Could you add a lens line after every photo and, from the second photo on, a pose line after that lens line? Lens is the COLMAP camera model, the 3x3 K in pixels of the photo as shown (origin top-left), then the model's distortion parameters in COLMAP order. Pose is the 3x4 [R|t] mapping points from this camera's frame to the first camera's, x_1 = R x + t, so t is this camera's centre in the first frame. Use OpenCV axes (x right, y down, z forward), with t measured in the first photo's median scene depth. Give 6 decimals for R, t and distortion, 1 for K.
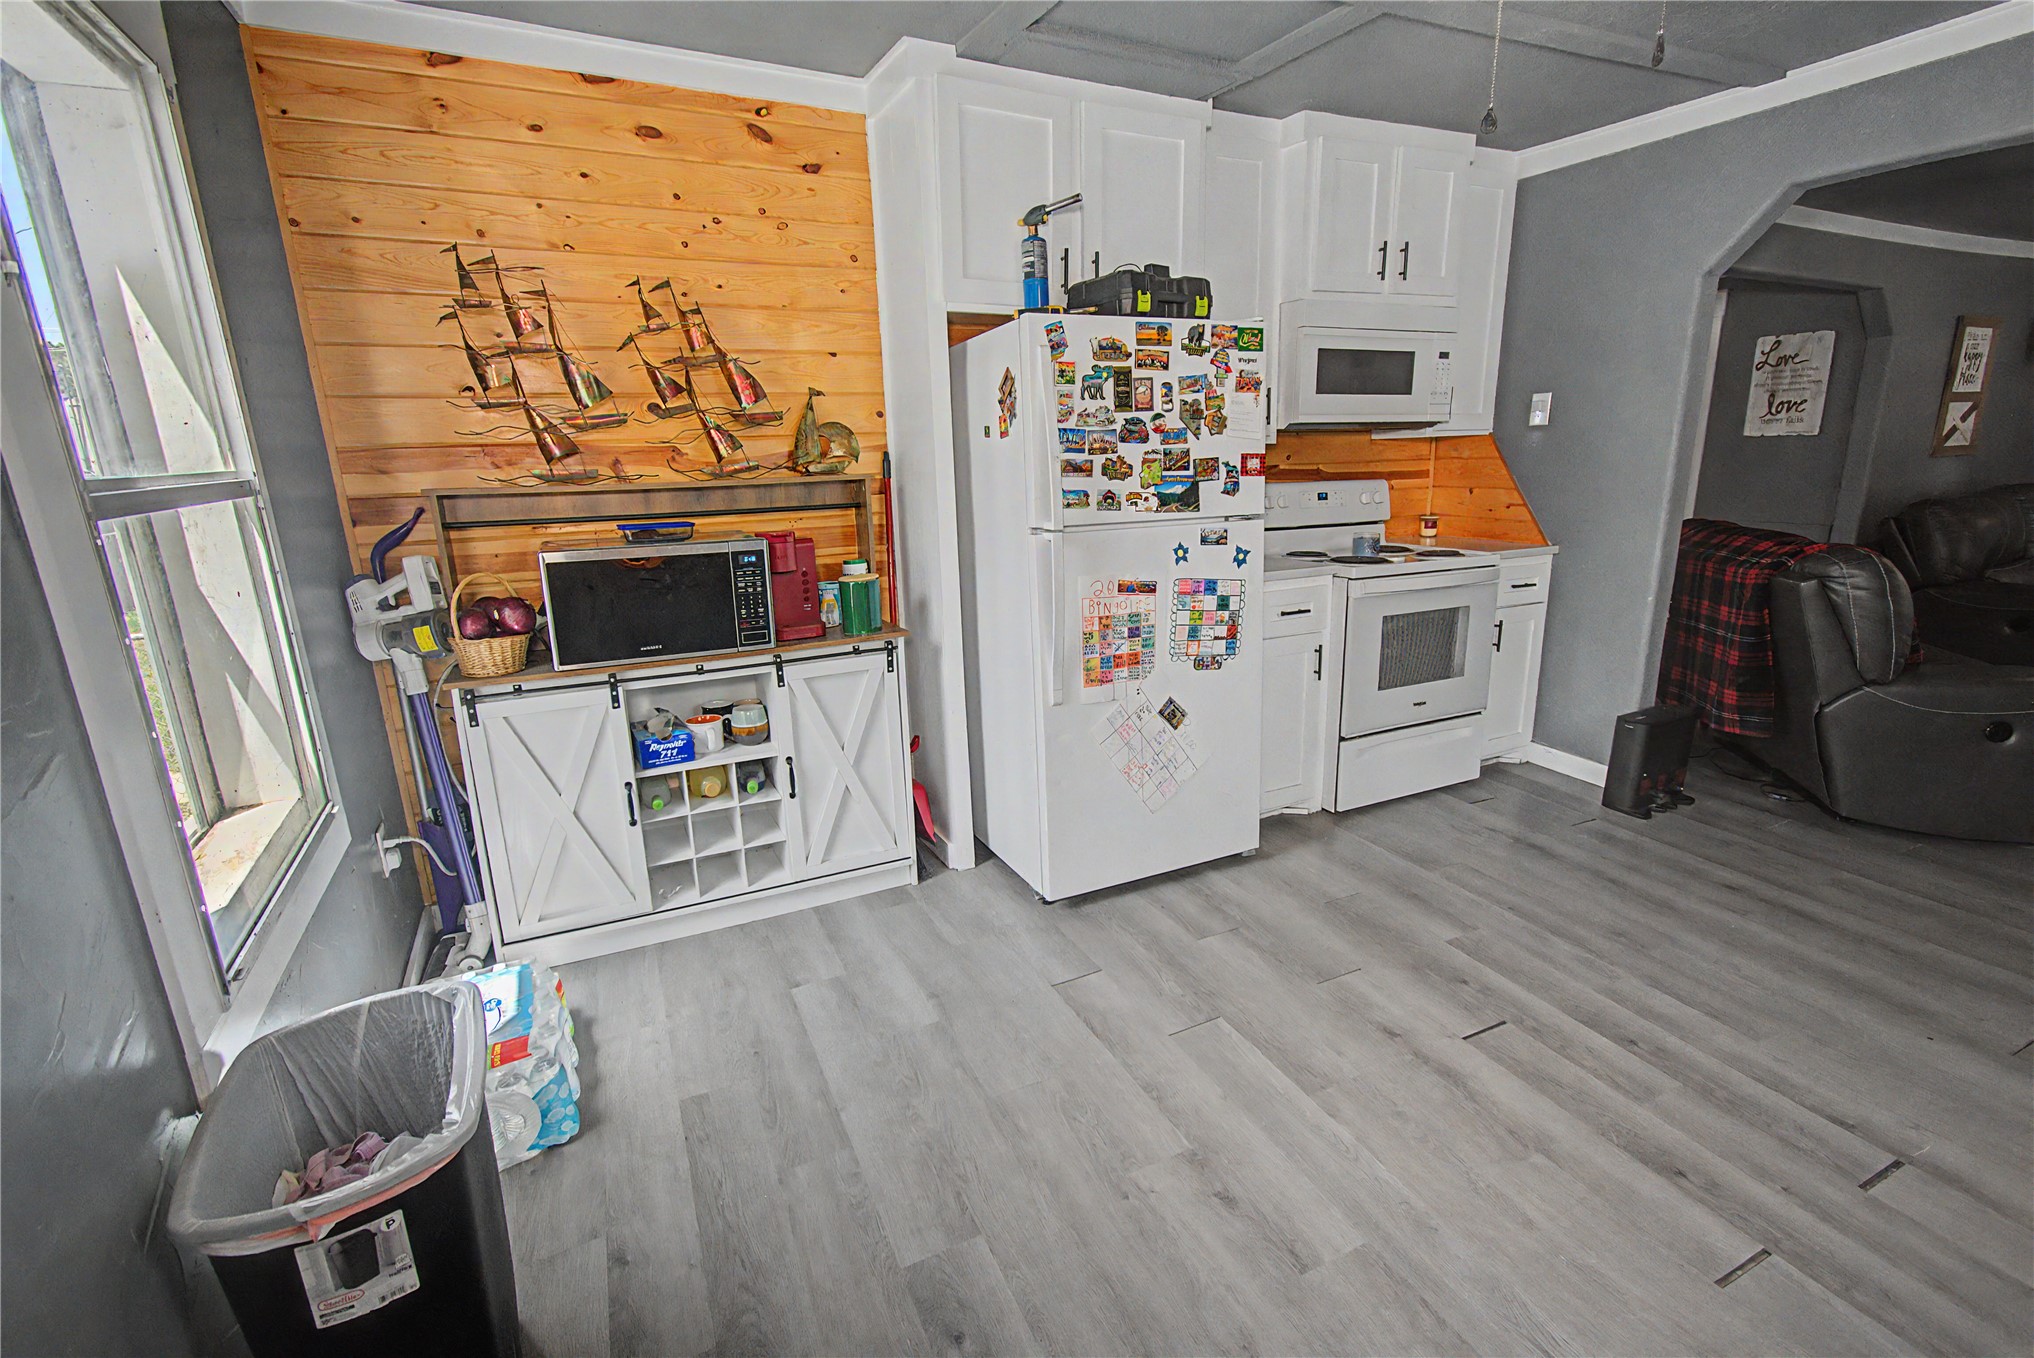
lens RADIAL K [[897.1, 0, 1019.7], [0, 897.1, 678.9], [0, 0, 1]] dist [-0.005055, 0.000247]
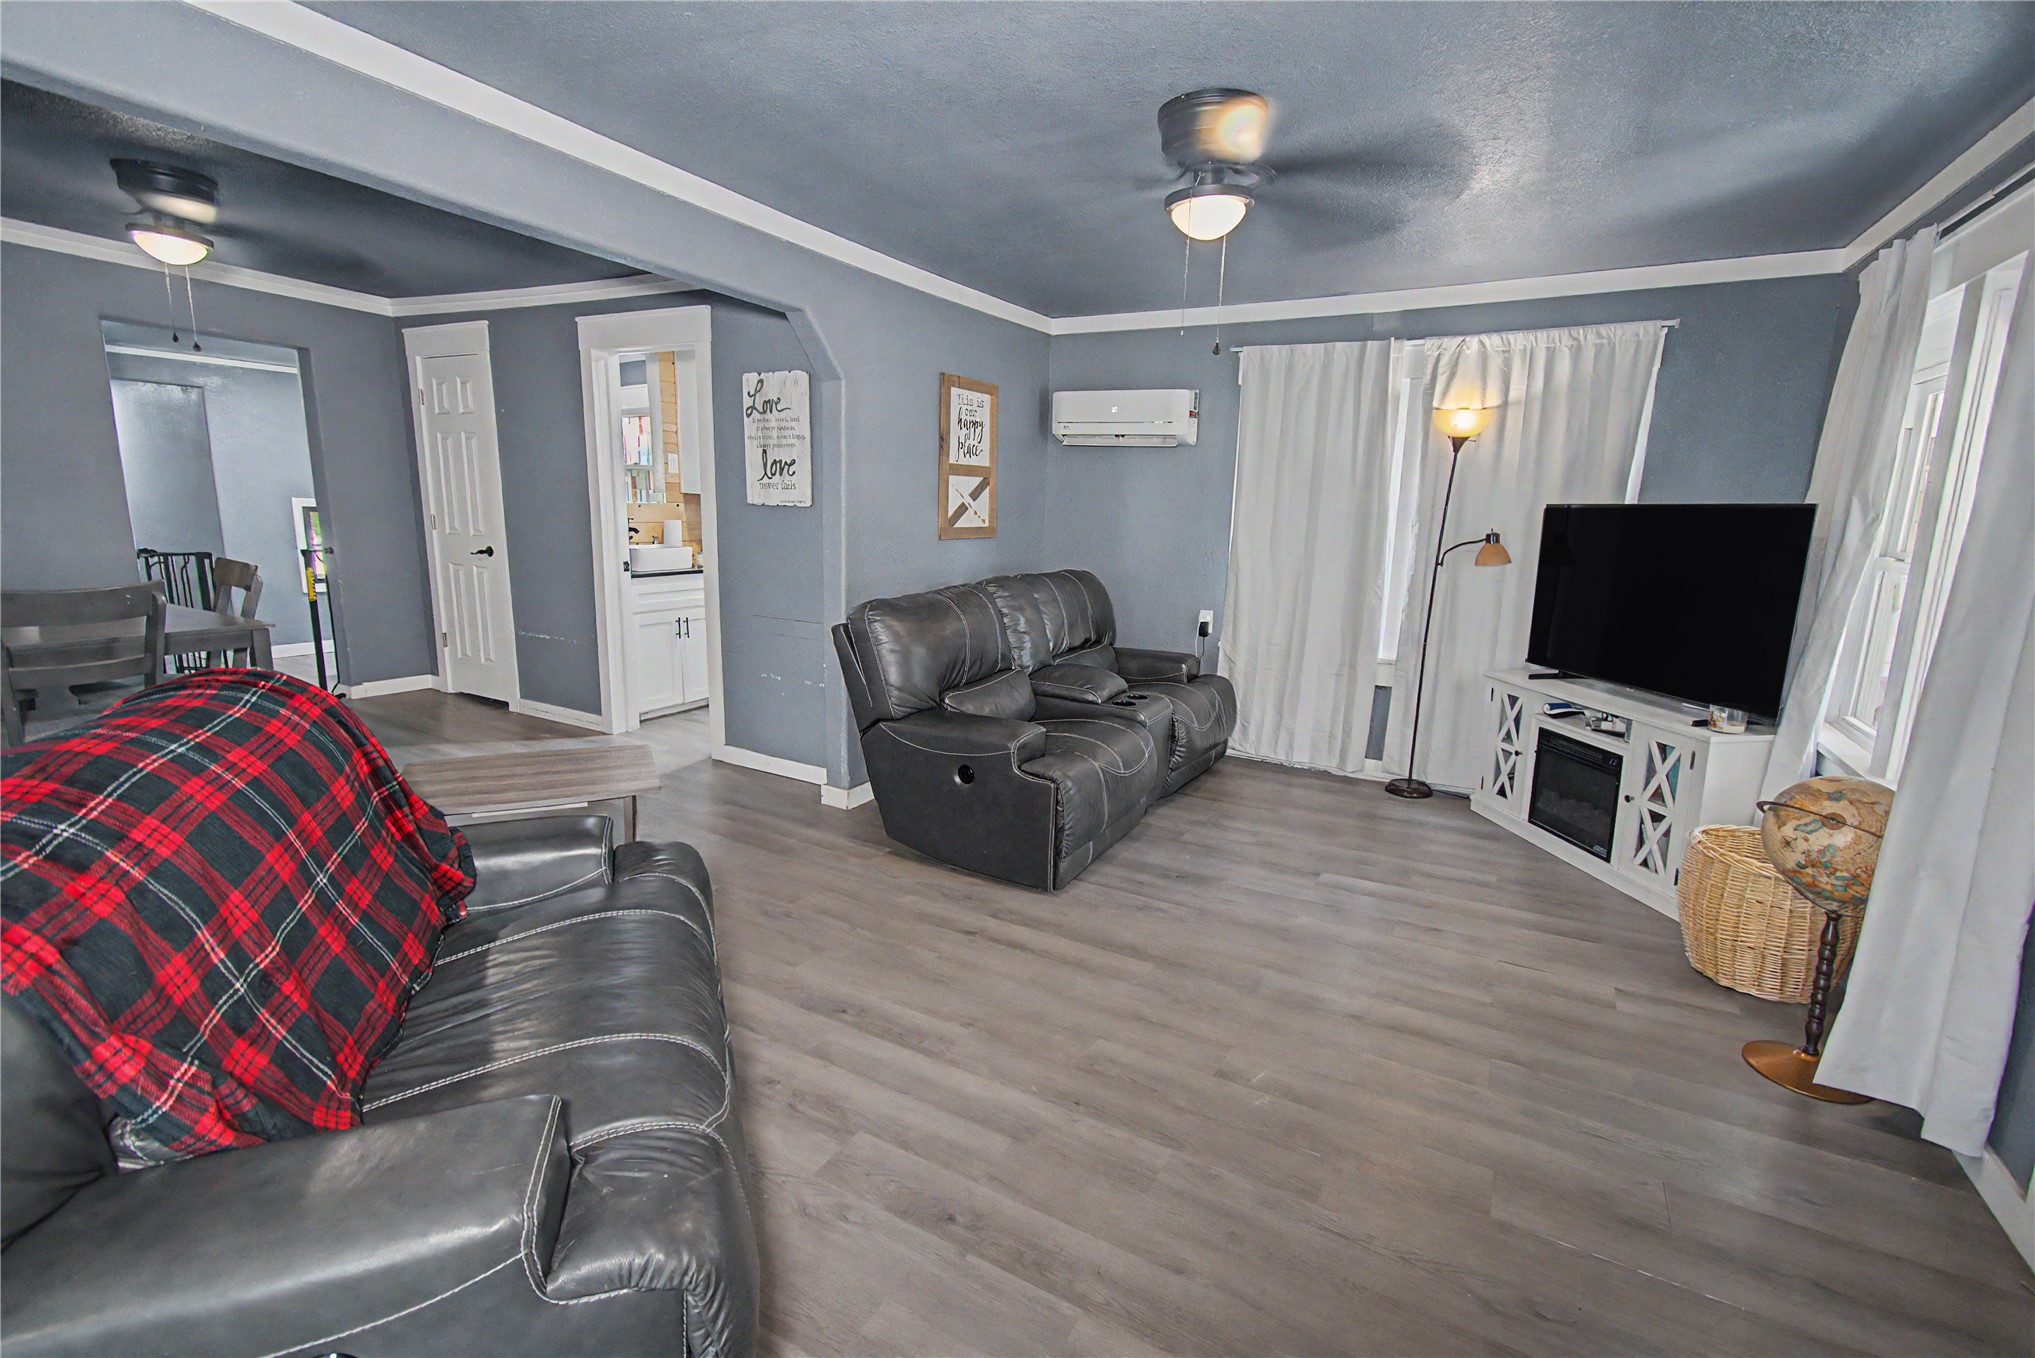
lens RADIAL K [[897.5, 0, 1025.5], [0, 897.5, 673.8], [0, 0, 1]] dist [-0.005055, 0.000247]
pose [[0.806557, -0.060213, 0.588082, 0.587866], [0.094186, 0.995181, -0.027281, -0.095413], [-0.583605, 0.077393, 0.808341, 0.293068]]
